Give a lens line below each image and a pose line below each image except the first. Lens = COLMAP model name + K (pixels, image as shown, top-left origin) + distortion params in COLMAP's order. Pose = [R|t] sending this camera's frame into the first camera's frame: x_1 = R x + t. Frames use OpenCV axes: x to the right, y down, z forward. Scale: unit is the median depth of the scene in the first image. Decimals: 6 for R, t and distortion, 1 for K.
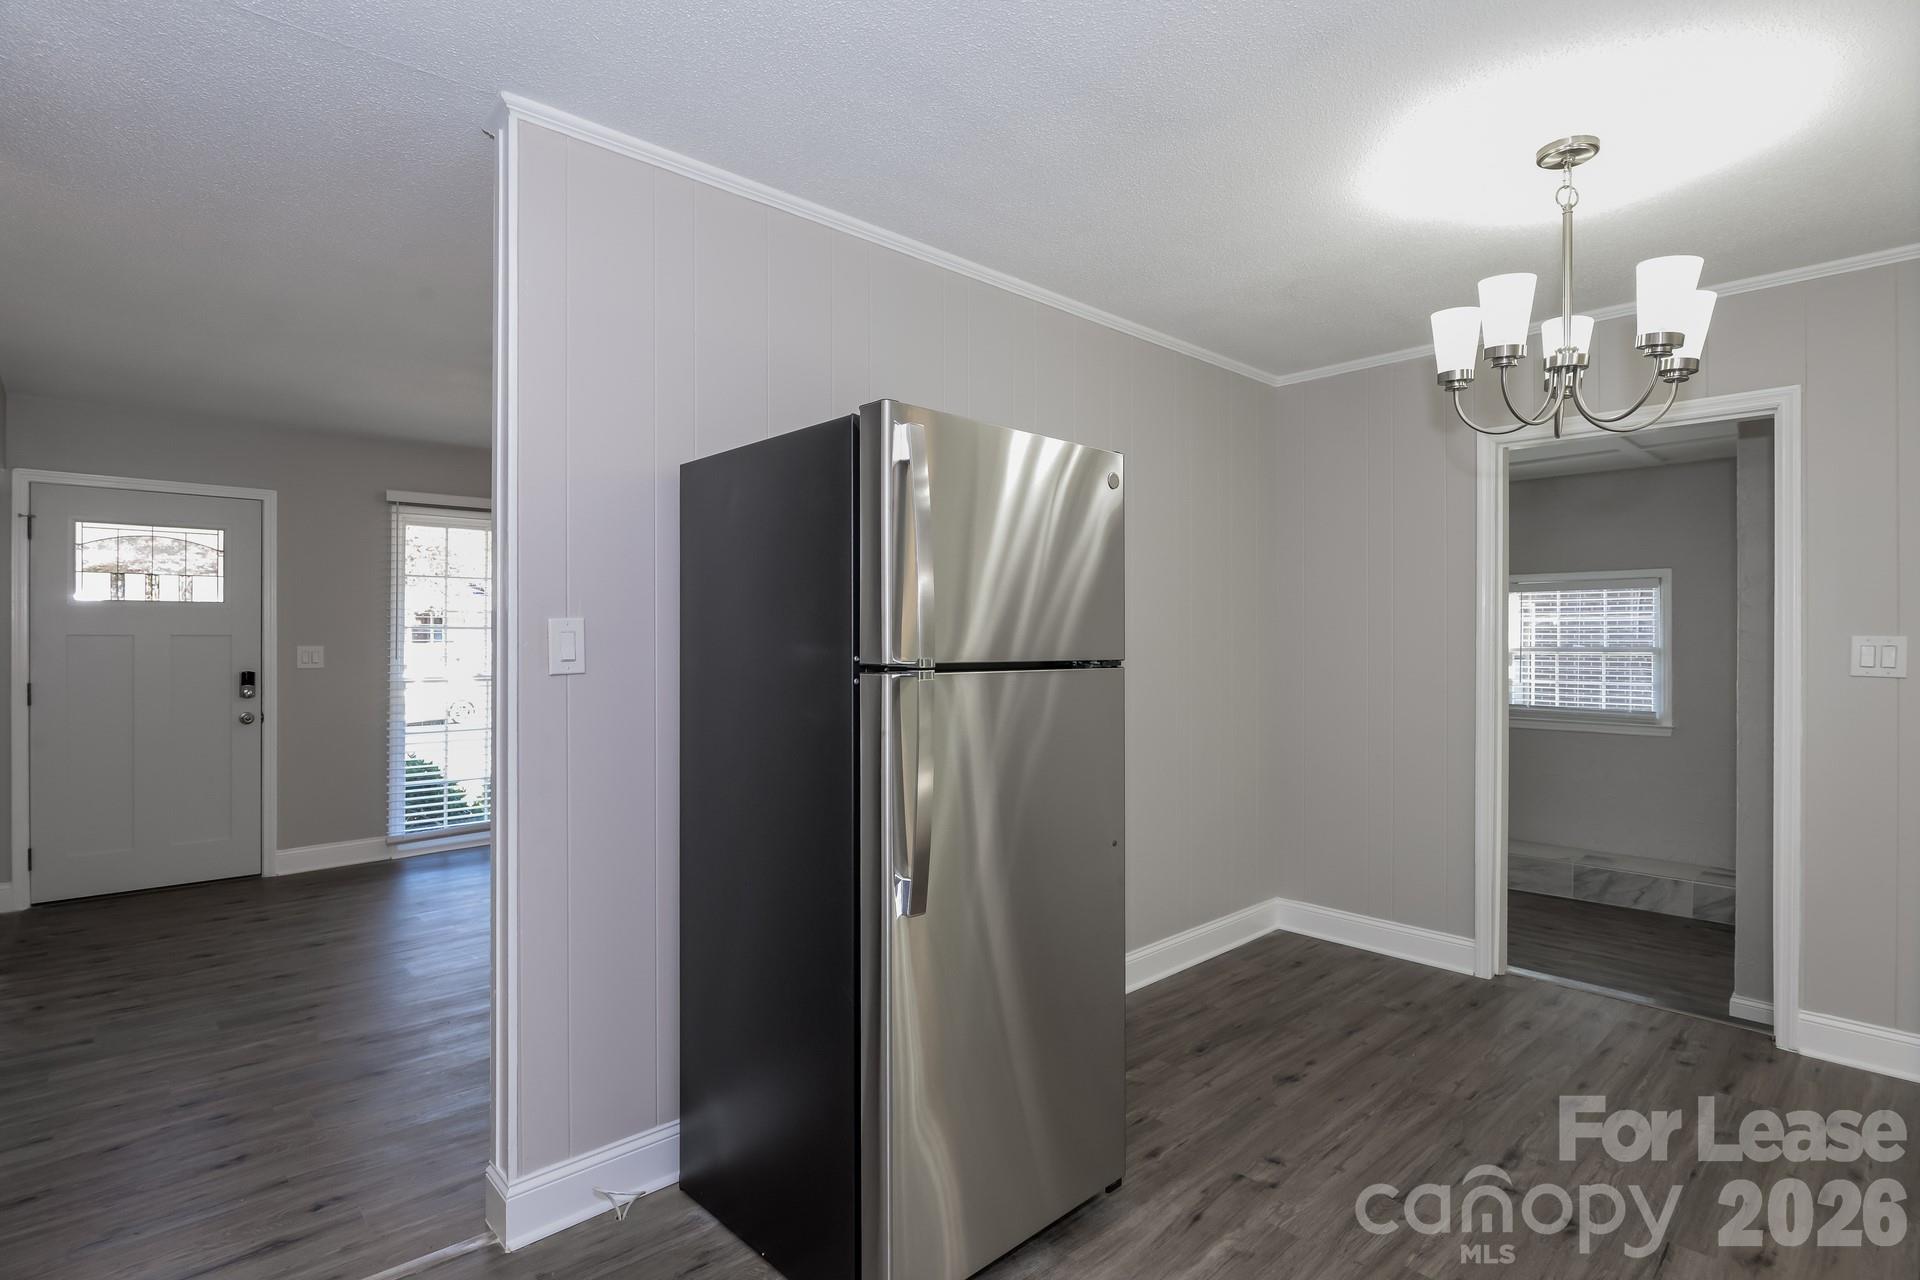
lens RADIAL K [[944.6, 0, 953.8], [0, 944.6, 642.9], [0, 0, 1]] dist [0.014780, -0.000755]
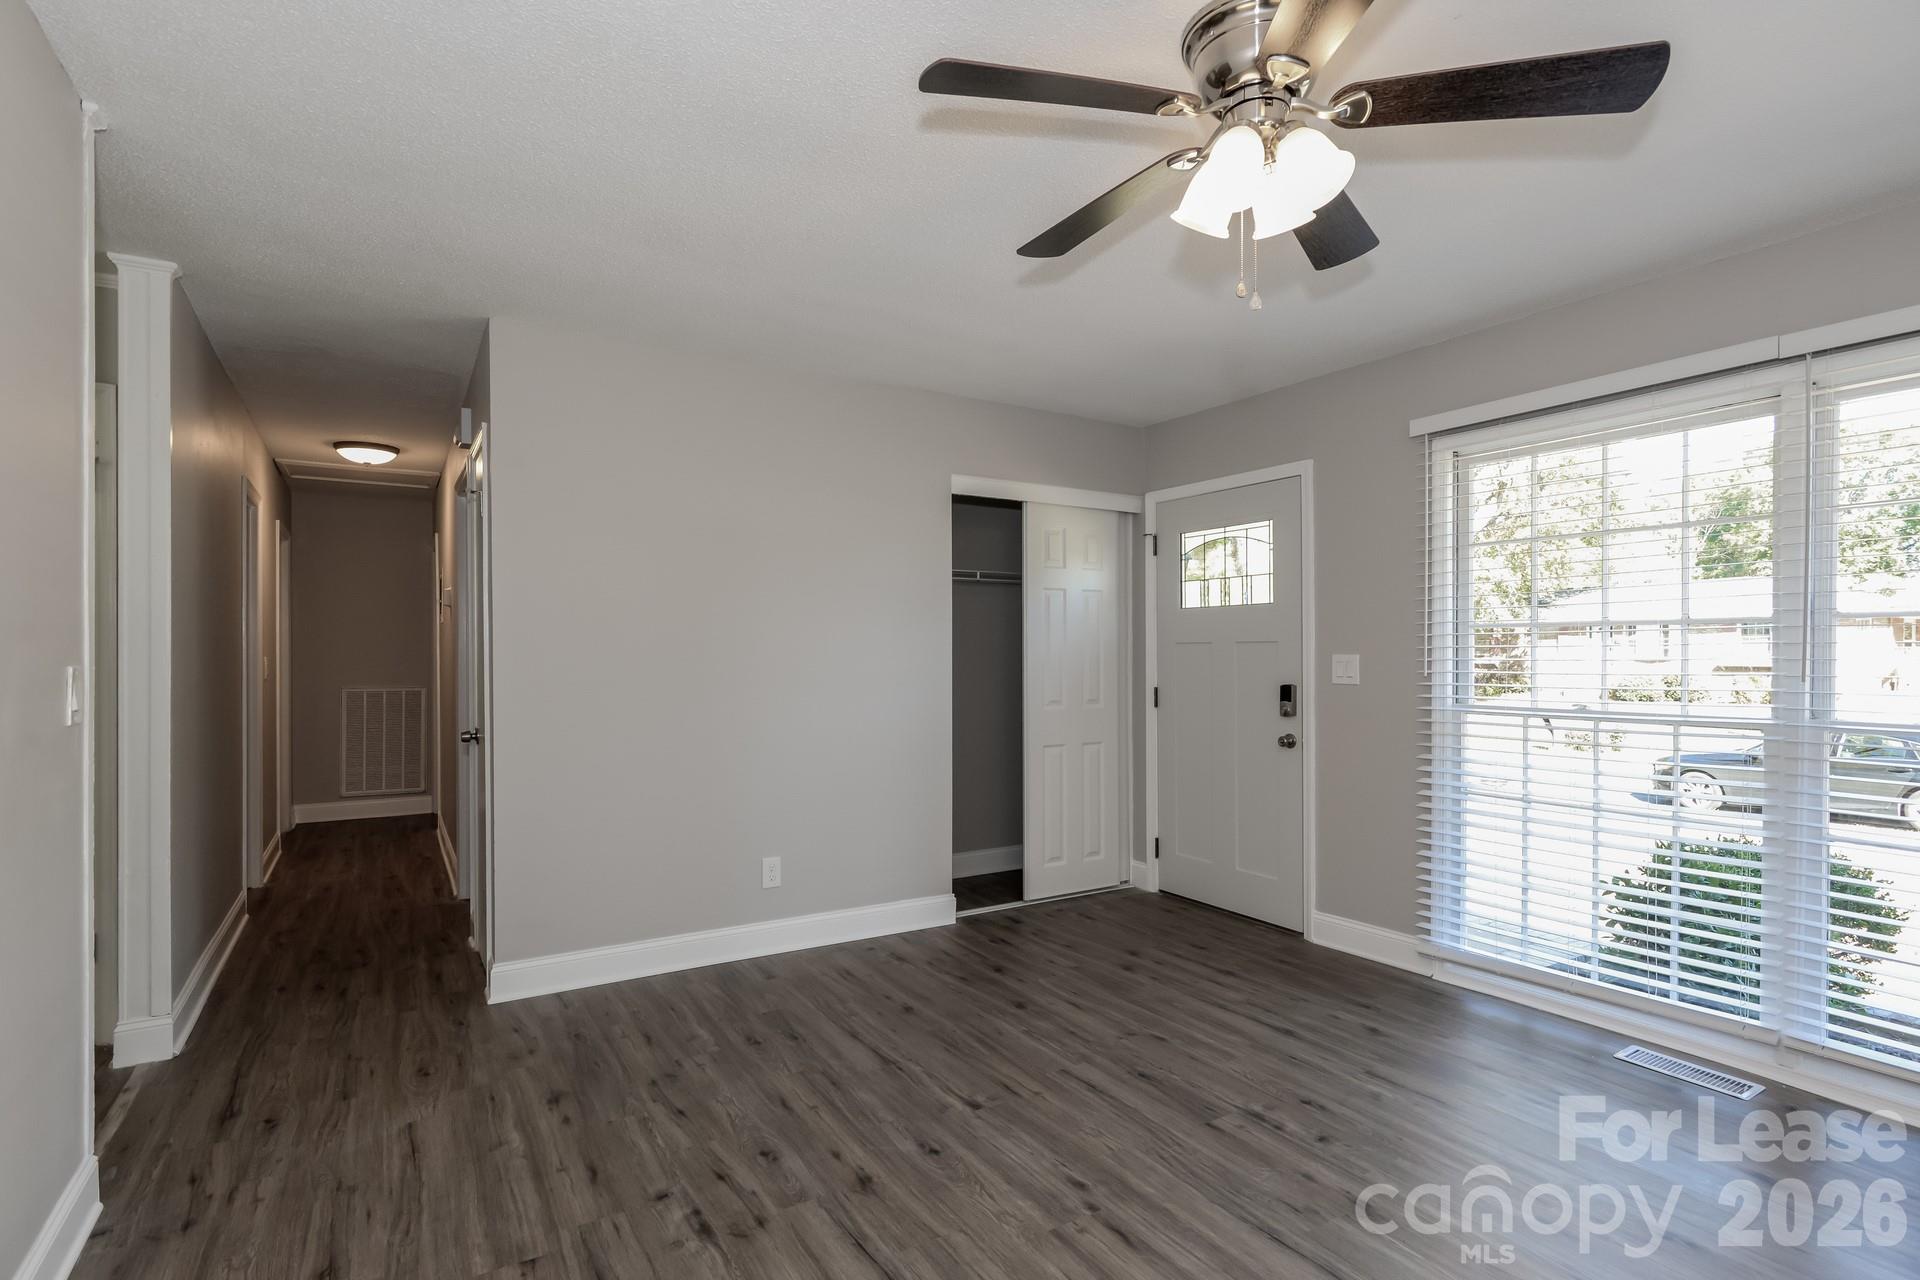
lens RADIAL K [[944.6, 0, 956.9], [0, 944.6, 649.7], [0, 0, 1]] dist [0.014780, -0.000755]
pose [[-0.233395, 0.006536, -0.972360, 0.130750], [0.001043, 0.999979, 0.006472, -0.006033], [0.972382, 0.000496, -0.233396, 0.914030]]
